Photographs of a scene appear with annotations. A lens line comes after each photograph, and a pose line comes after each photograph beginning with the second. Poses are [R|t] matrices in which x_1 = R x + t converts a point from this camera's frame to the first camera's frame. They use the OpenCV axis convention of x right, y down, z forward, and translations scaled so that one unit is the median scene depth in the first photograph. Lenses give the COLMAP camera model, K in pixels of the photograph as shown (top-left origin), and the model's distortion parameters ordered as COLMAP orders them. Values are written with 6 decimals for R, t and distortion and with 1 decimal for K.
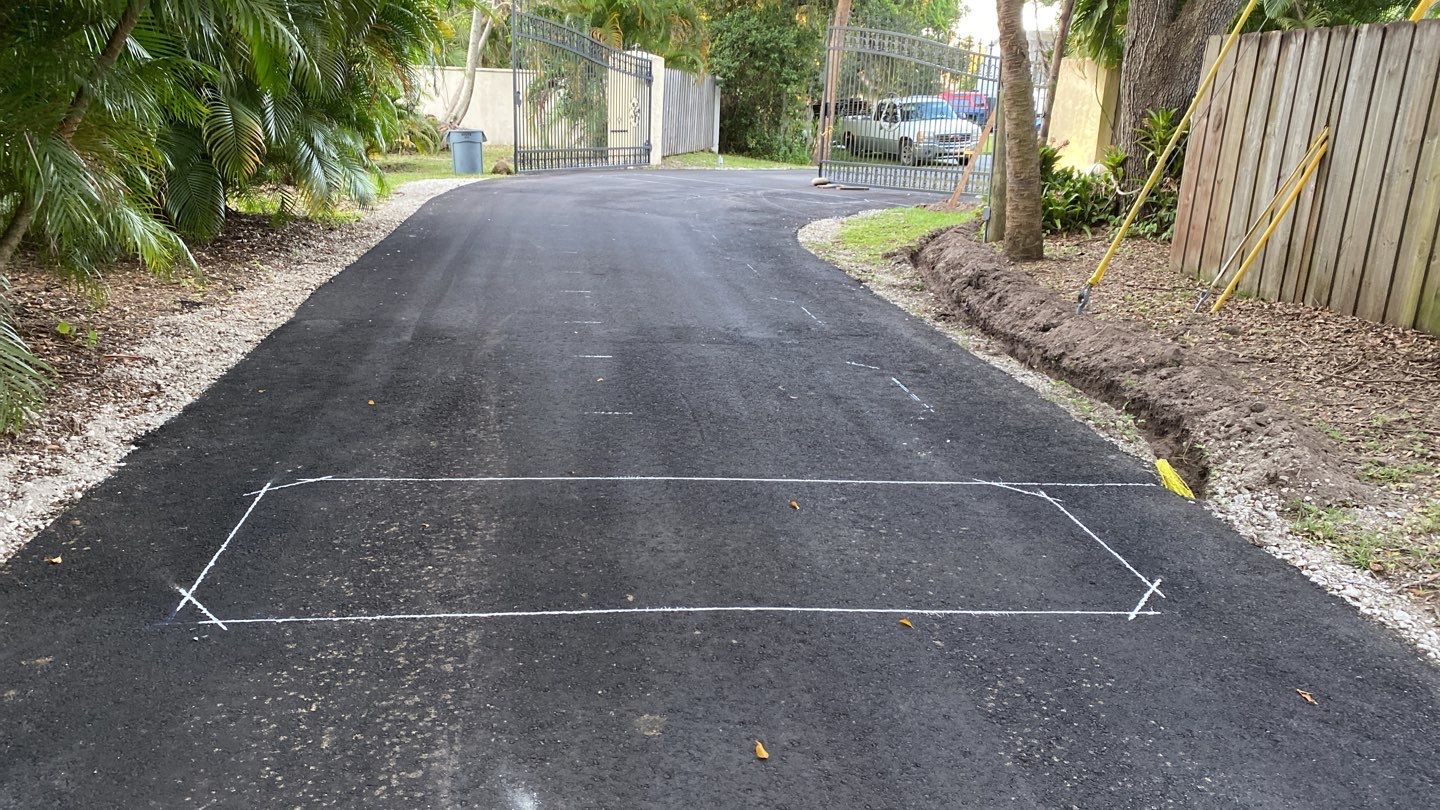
lens RADIAL K [[1128.3, 0, 711.9], [0, 1128.3, 393.4], [0, 0, 1]] dist [0.055519, -0.086153]
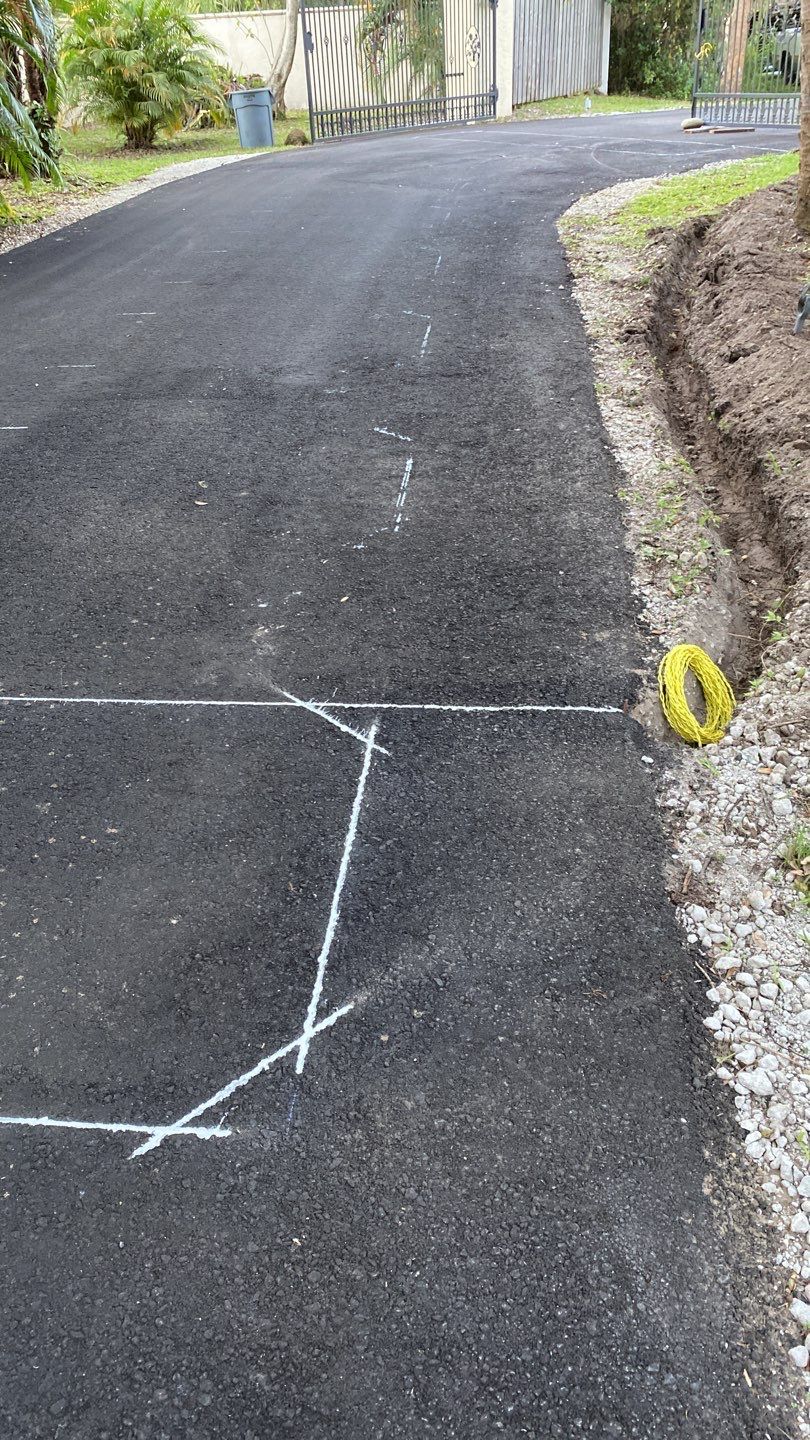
lens RADIAL K [[1128.3, 0, 390.2], [0, 1128.3, 713.7], [0, 0, 1]] dist [0.055519, -0.086153]
pose [[0.970793, 0.043896, -0.235867, 0.252367], [0.022933, 0.961639, 0.273356, -0.041425], [0.238818, -0.270782, 0.932547, 0.288193]]
